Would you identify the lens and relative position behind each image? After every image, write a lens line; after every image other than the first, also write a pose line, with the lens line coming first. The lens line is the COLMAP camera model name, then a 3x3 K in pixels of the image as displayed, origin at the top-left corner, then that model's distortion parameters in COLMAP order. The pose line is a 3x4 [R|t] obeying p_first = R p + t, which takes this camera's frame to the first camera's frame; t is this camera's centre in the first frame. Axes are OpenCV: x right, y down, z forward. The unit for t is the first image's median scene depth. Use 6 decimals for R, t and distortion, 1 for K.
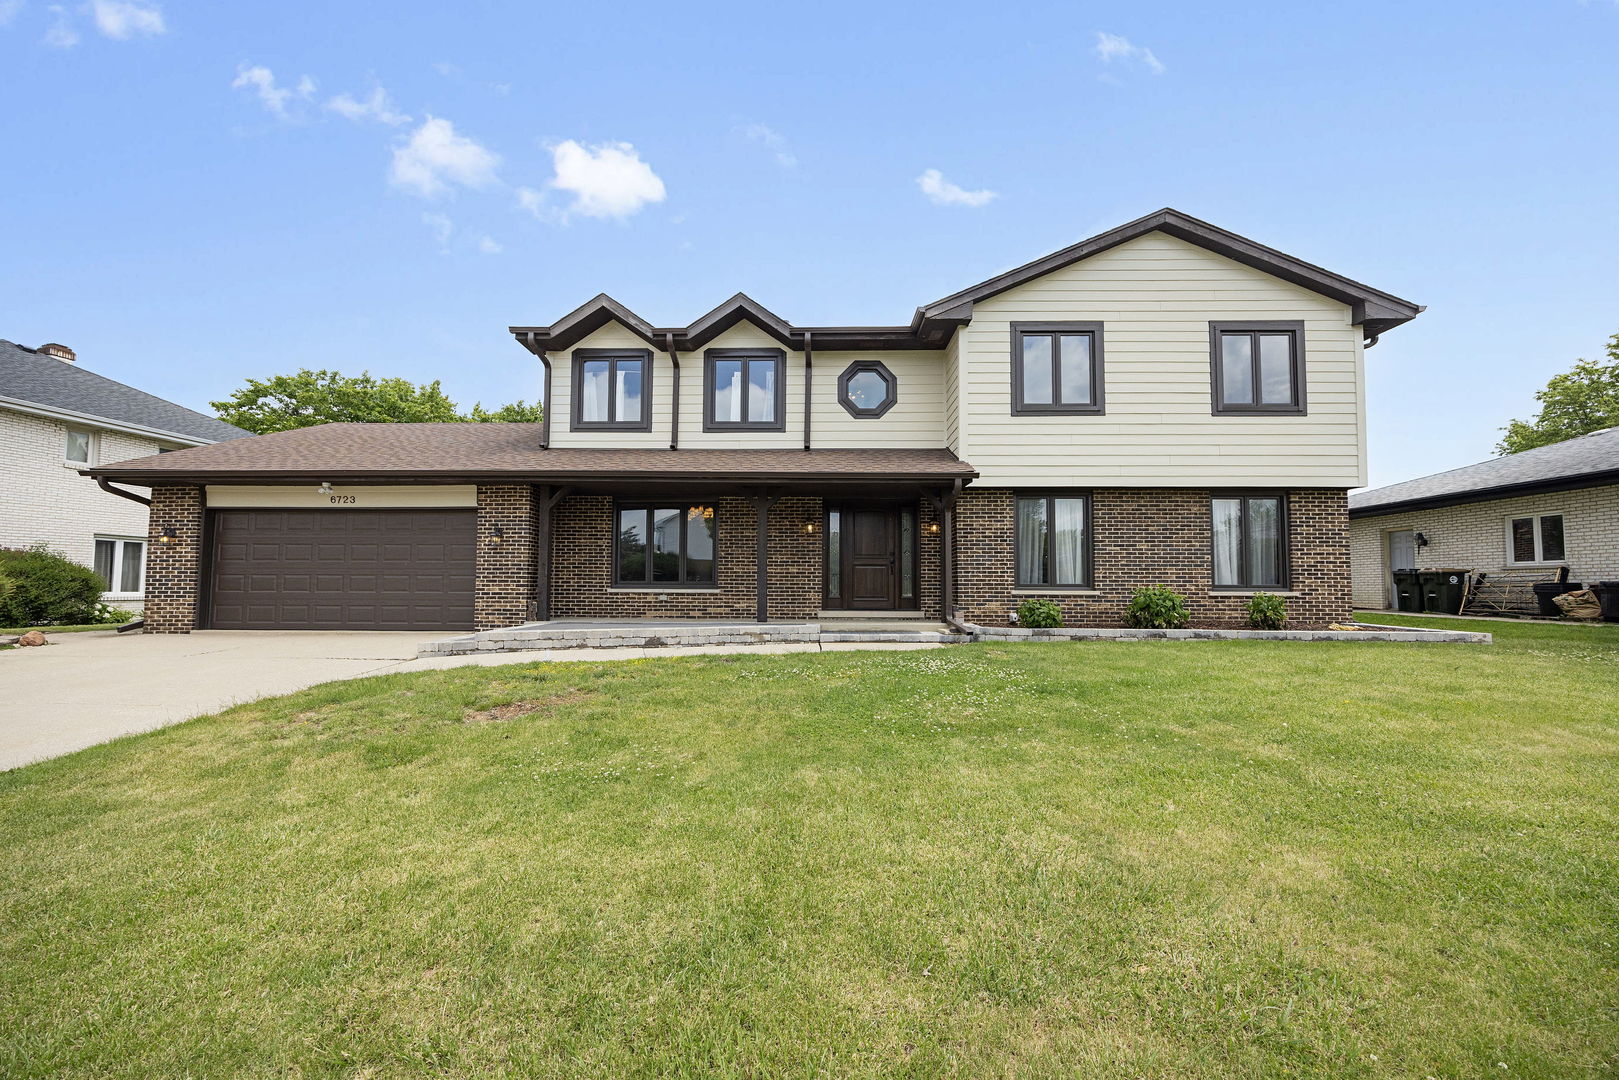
lens RADIAL K [[629.7, 0, 802.4], [0, 629.7, 556.4], [0, 0, 1]] dist [-0.000680, -0.000067]
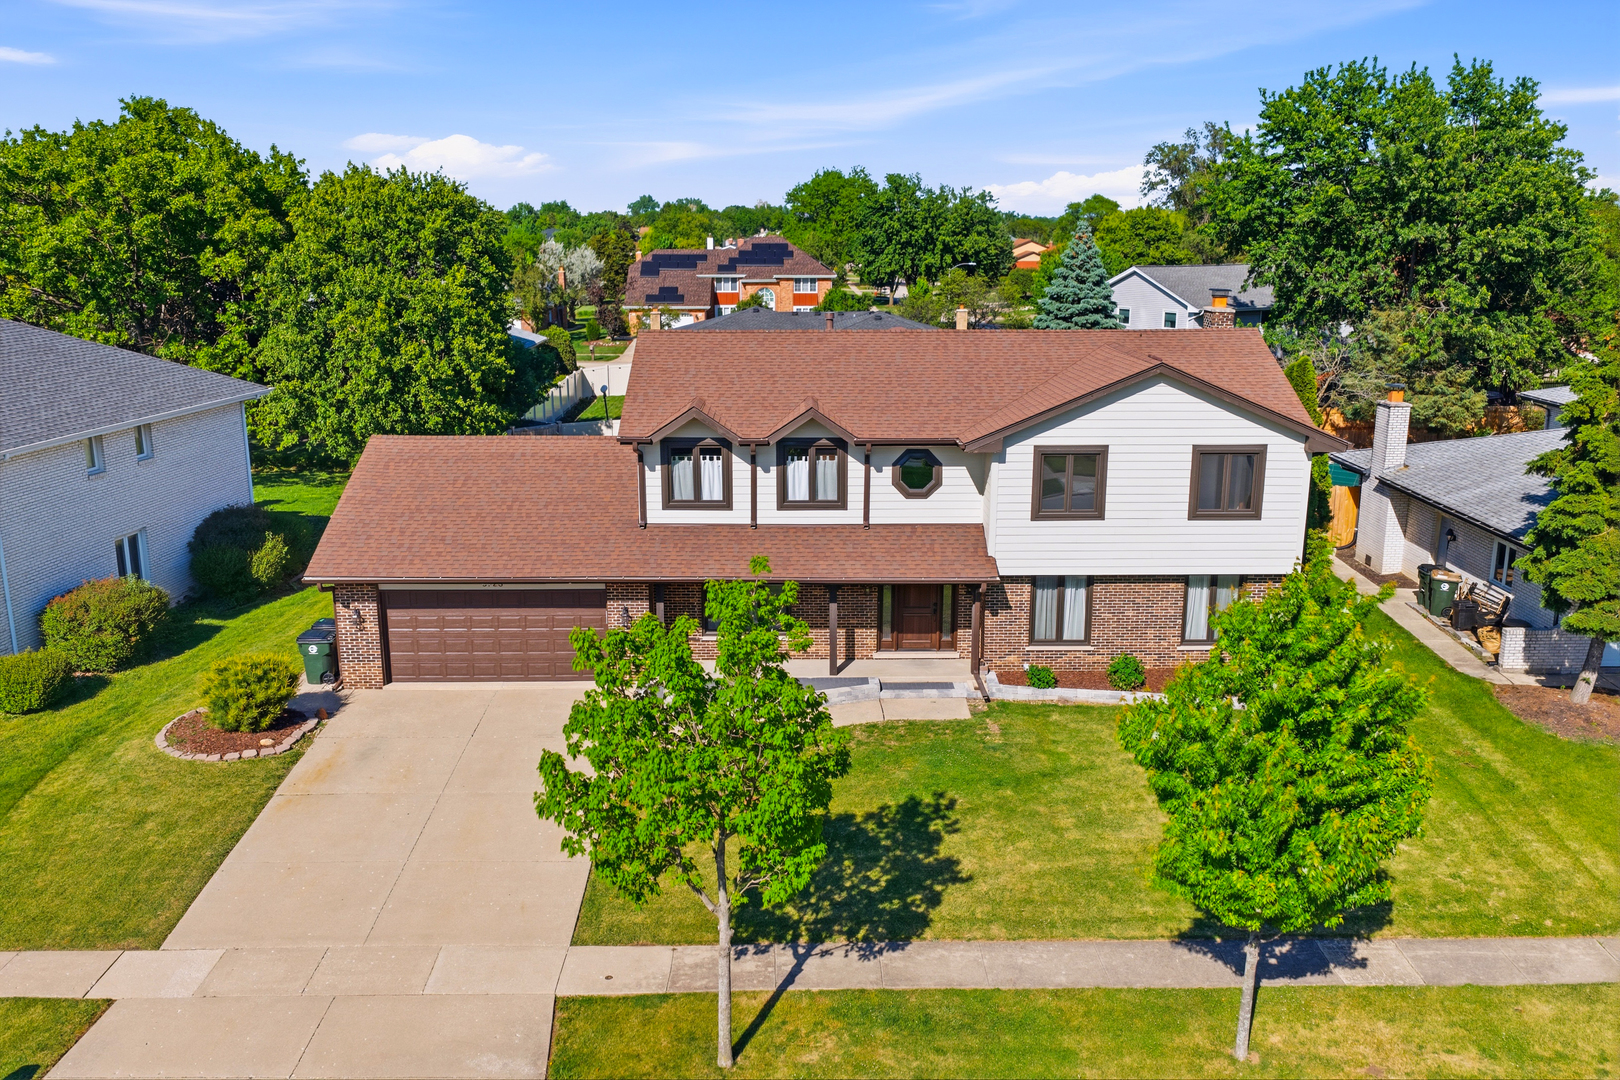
lens RADIAL K [[1341.6, 0, 802.8], [0, 1341.6, 537.3], [0, 0, 1]] dist [0.019087, -0.041296]
pose [[0.999640, -0.011487, 0.024250, -0.173442], [0.004127, 0.958797, 0.284062, -0.866845], [-0.026514, -0.283859, 0.958499, -1.430282]]
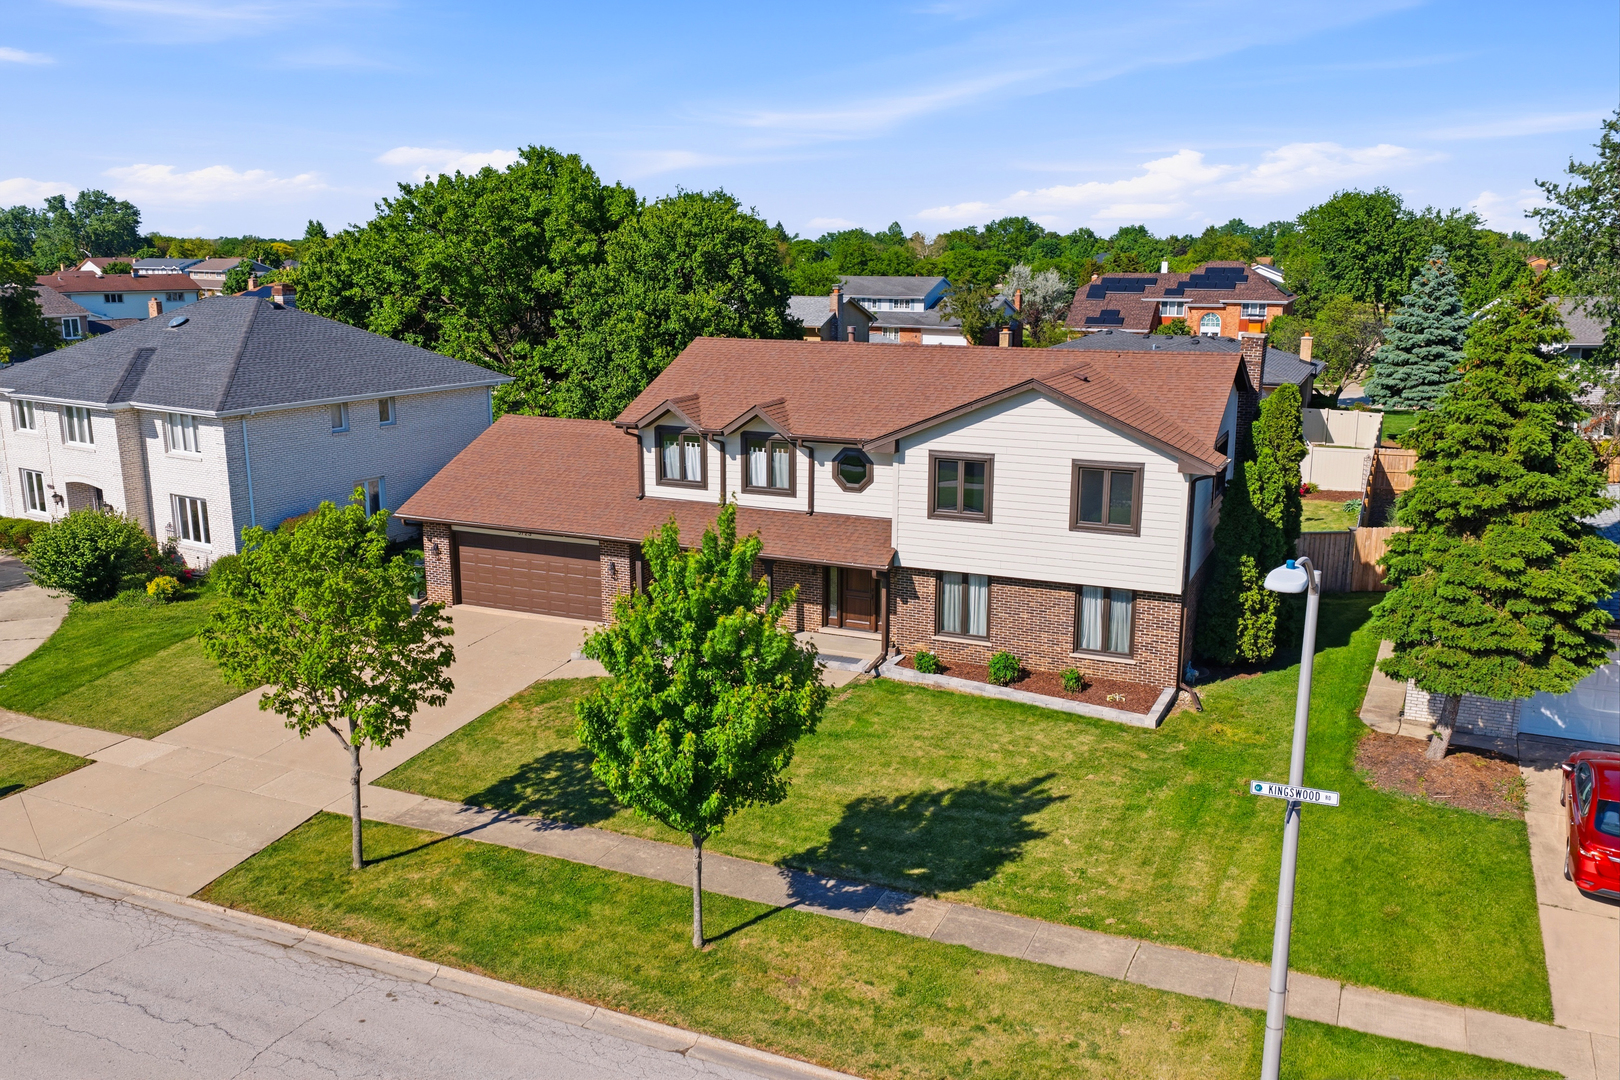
lens RADIAL K [[1341.6, 0, 800.9], [0, 1341.6, 536.5], [0, 0, 1]] dist [0.019087, -0.041296]
pose [[0.918235, 0.079857, -0.387900, 1.105576], [0.026364, 0.964961, 0.261064, -0.869067], [0.395157, -0.249945, 0.883956, -1.558816]]
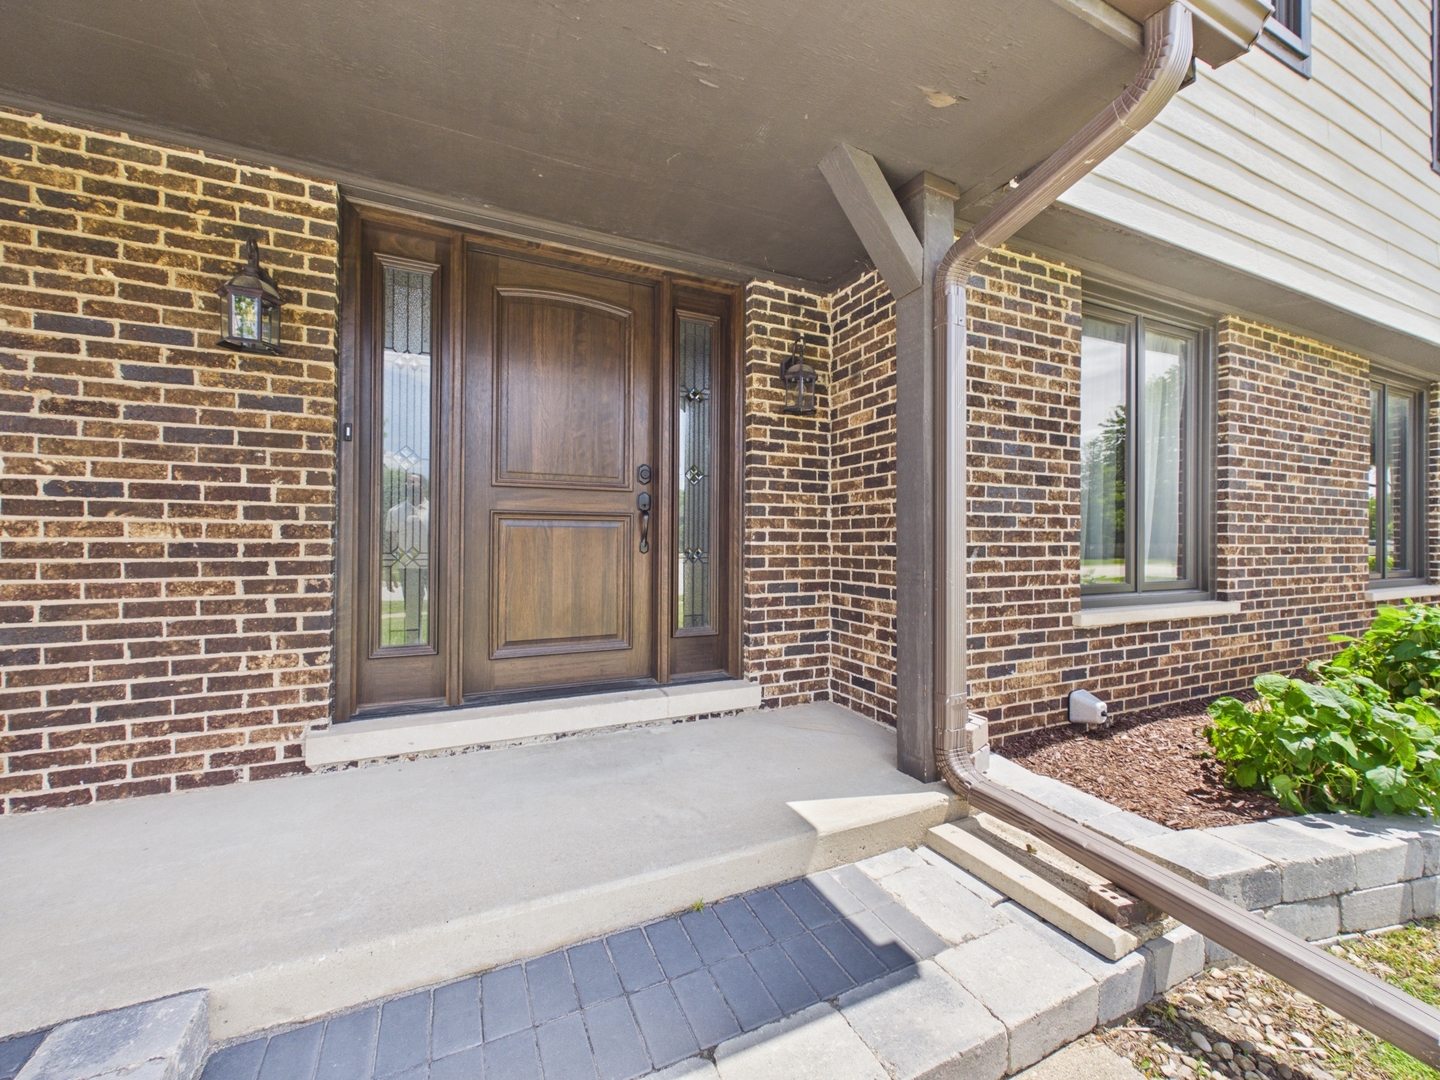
lens RADIAL K [[579.4, 0, 732.7], [0, 579.4, 541.3], [0, 0, 1]] dist [0.000179, -0.000006]
pose [[0.899009, 0.001966, 0.437926, 0.066178], [-0.024280, 0.998676, 0.045360, 0.011592], [-0.437257, -0.051412, 0.897866, 0.763204]]
